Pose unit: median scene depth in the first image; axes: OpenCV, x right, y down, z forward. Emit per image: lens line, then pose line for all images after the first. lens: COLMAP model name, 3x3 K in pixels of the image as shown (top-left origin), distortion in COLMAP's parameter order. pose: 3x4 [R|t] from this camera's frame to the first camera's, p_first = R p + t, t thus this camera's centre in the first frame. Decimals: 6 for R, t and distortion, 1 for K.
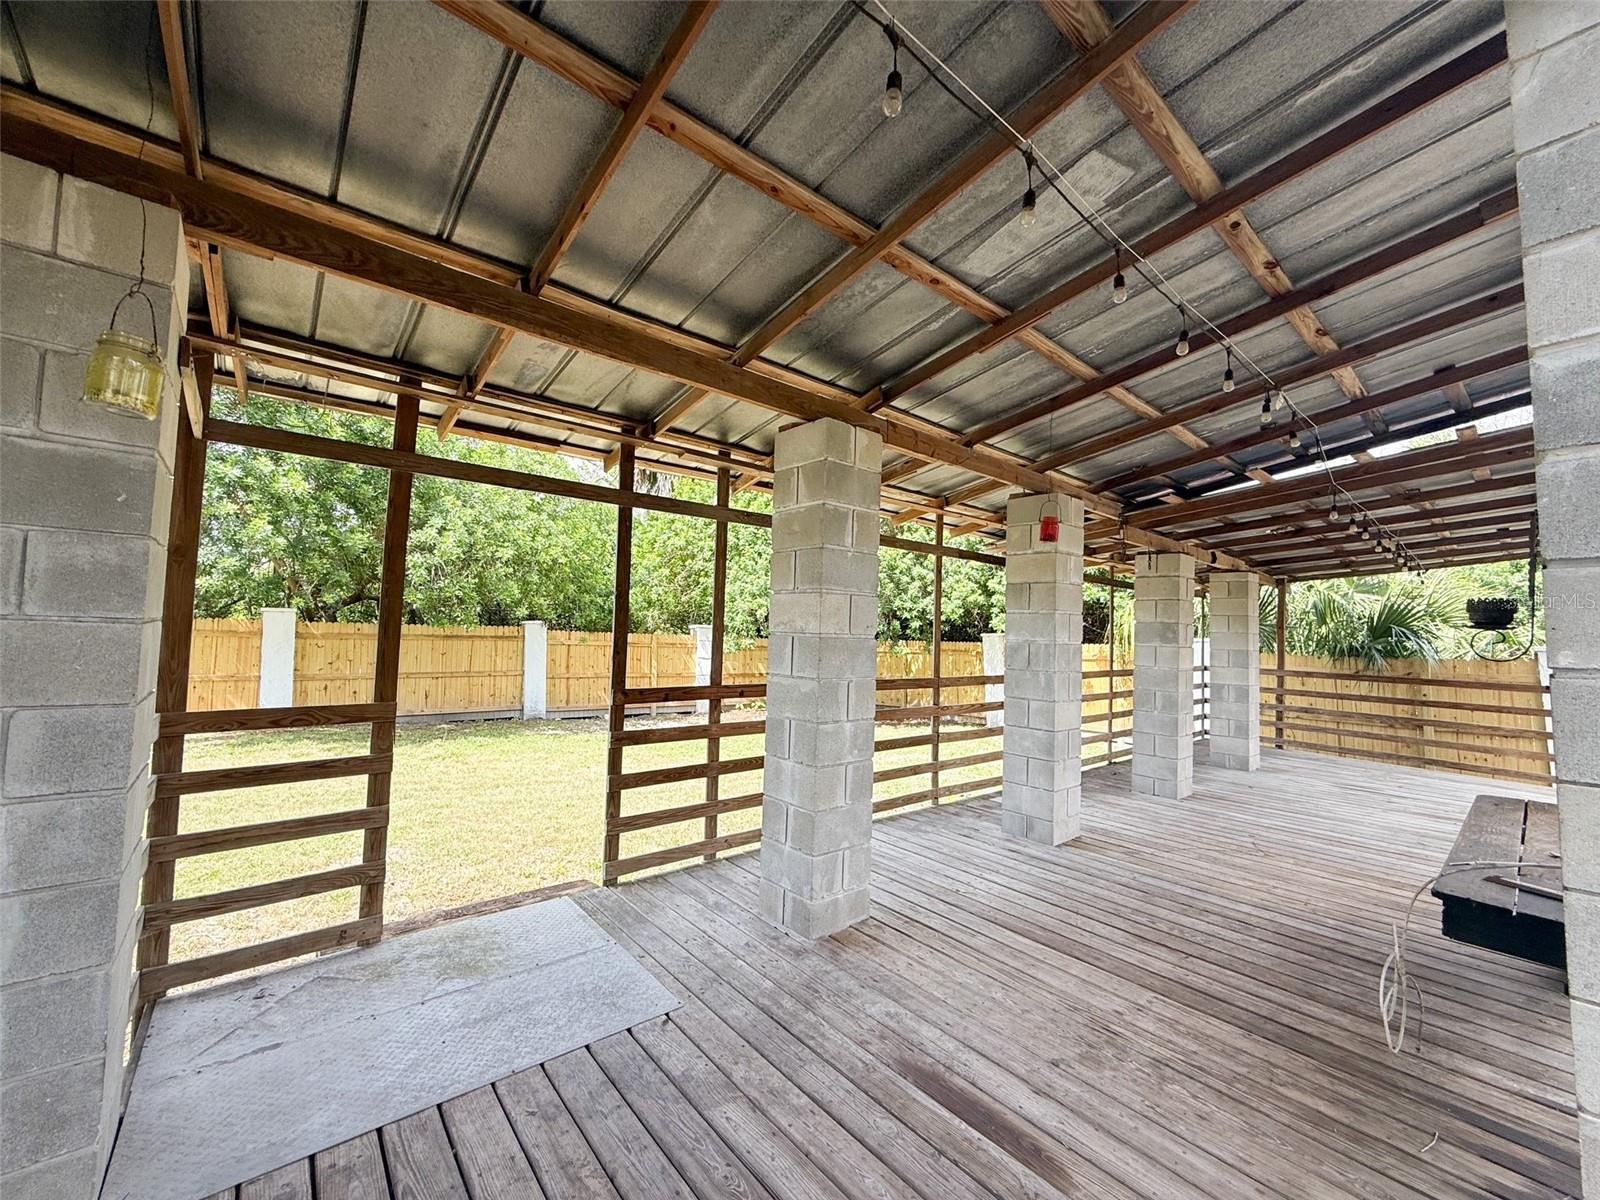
lens RADIAL K [[633.5, 0, 796.0], [0, 633.5, 599.3], [0, 0, 1]] dist [0.002766, 0.000011]
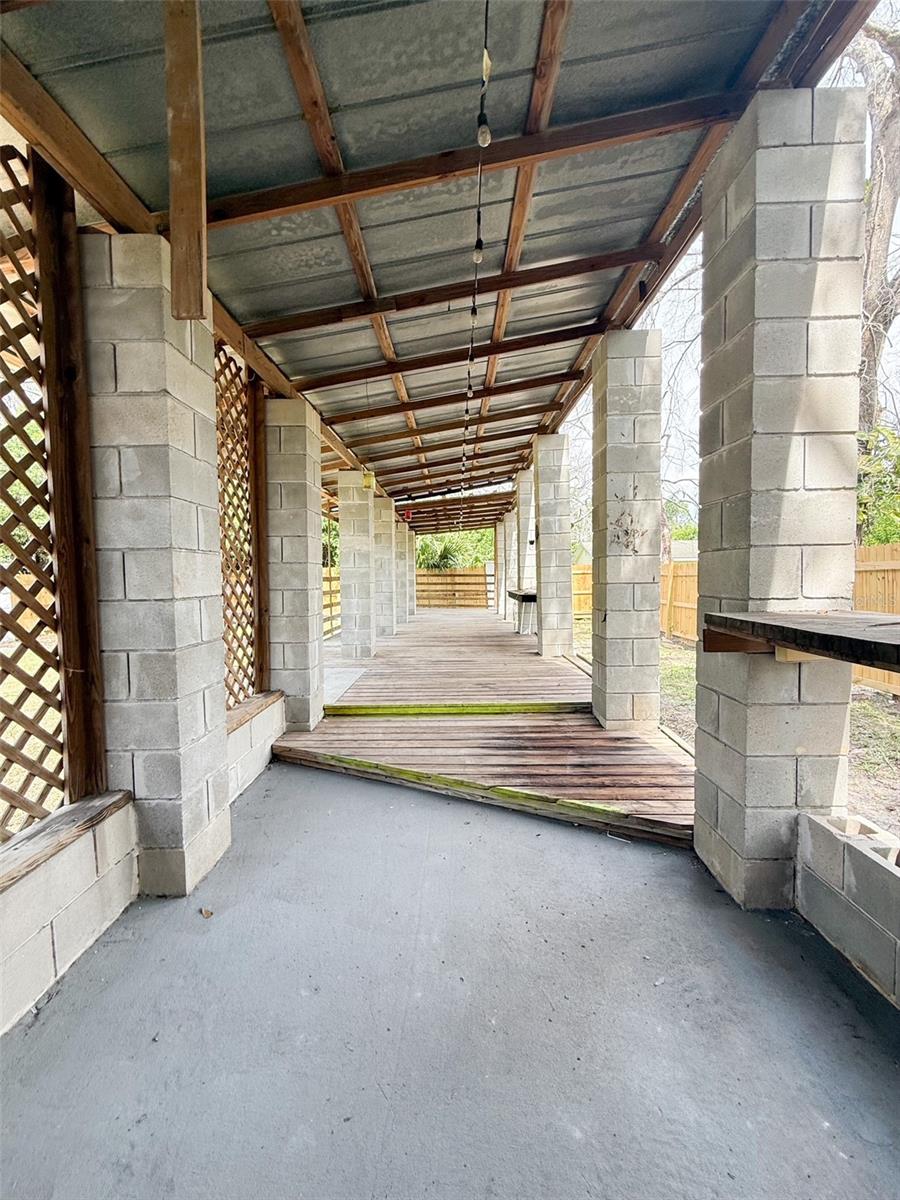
lens RADIAL K [[475.1, 0, 451.8], [0, 475.1, 599.7], [0, 0, 1]] dist [0.002766, 0.000011]
pose [[0.642191, -0.076254, 0.762743, -0.669068], [-0.012985, 0.993815, 0.110287, 0.016254], [-0.766435, -0.080729, 0.637228, -0.311098]]
